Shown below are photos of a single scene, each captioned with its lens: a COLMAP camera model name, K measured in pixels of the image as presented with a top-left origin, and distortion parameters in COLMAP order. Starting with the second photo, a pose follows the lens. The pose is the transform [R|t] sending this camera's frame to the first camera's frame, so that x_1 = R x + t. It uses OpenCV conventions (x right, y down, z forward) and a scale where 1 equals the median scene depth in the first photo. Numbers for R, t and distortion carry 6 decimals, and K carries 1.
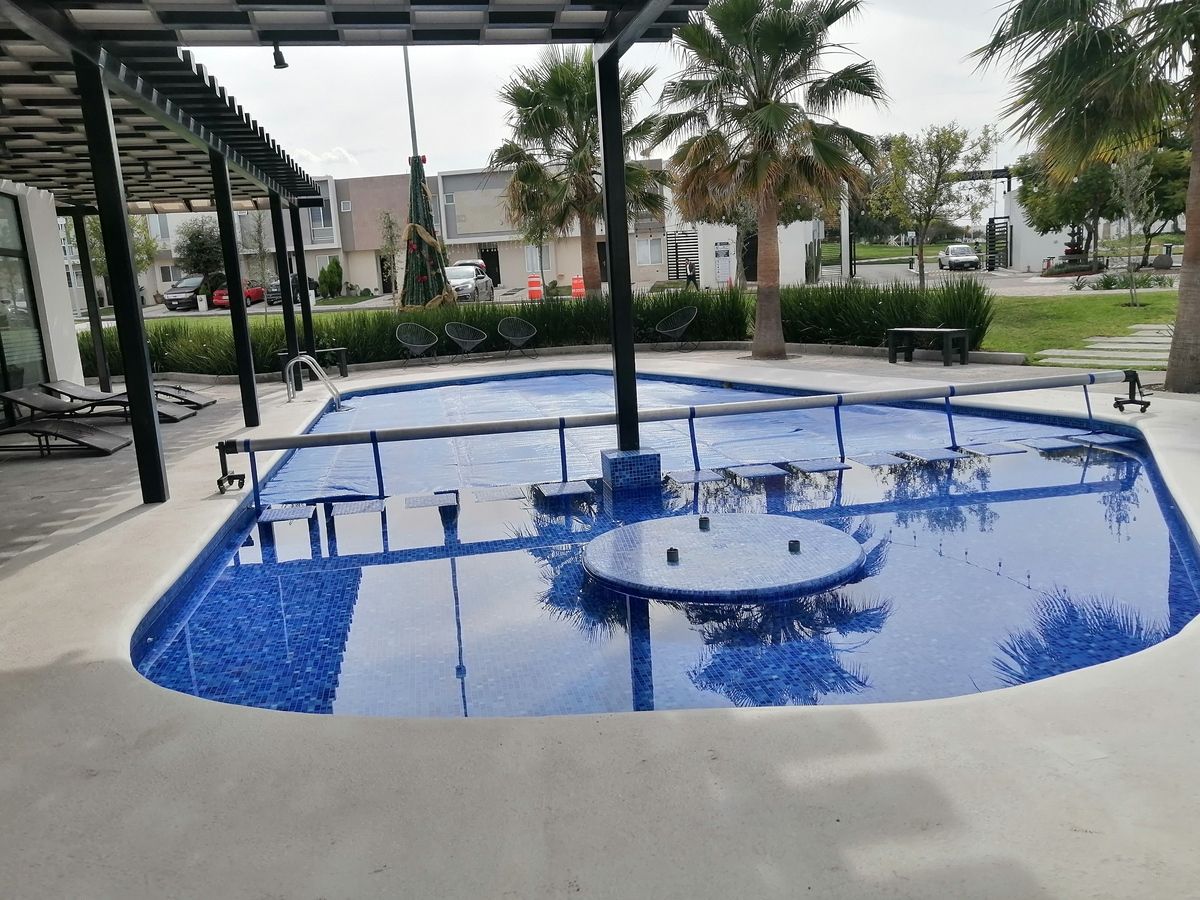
lens RADIAL K [[943.6, 0, 600.0], [0, 943.6, 450.0], [0, 0, 1]] dist [0.029643, 0.006855]
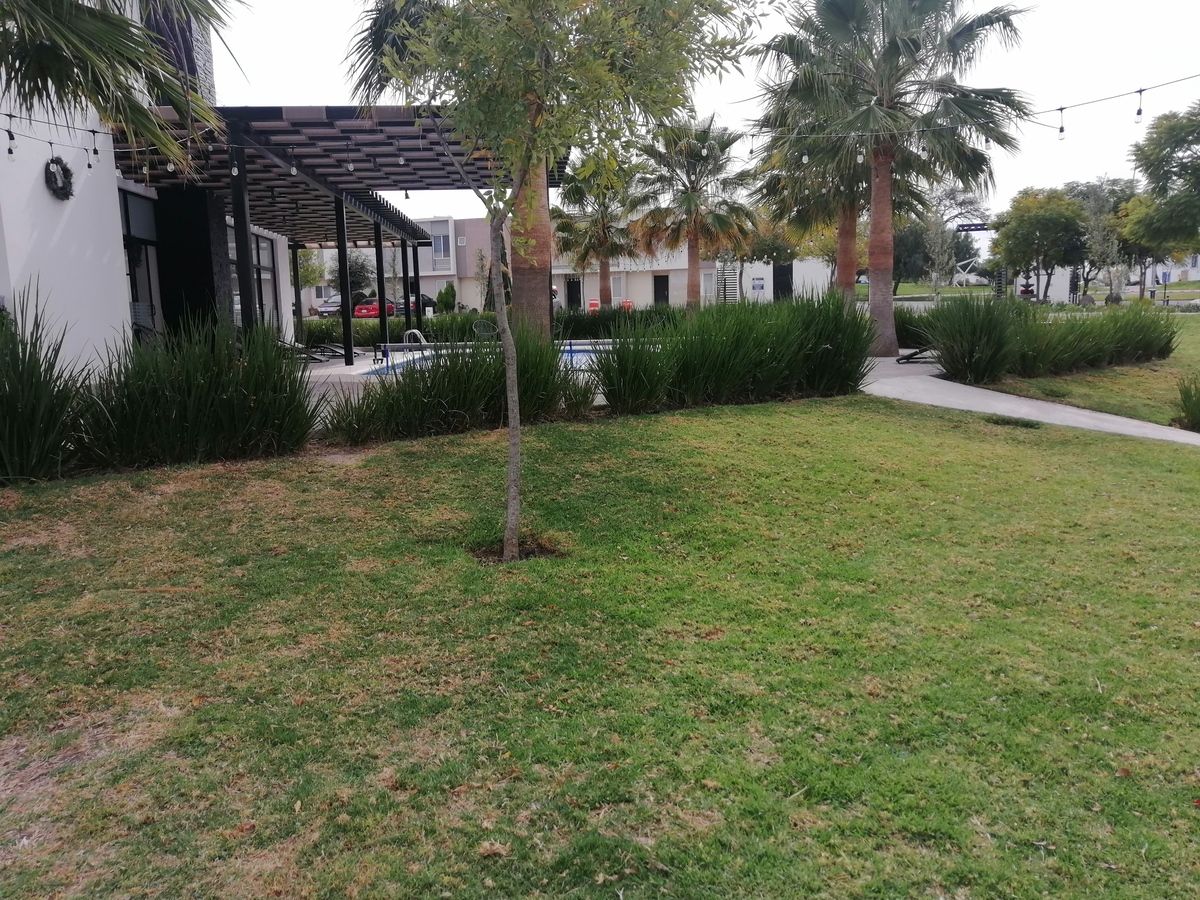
lens RADIAL K [[928.3, 0, 627.2], [0, 928.3, 448.8], [0, 0, 1]] dist [-0.004410, 0.000154]
pose [[0.995492, 0.040355, -0.085828, 0.090033], [-0.043123, 0.998600, -0.030638, 0.059425], [0.084472, 0.034201, 0.995839, -0.257313]]
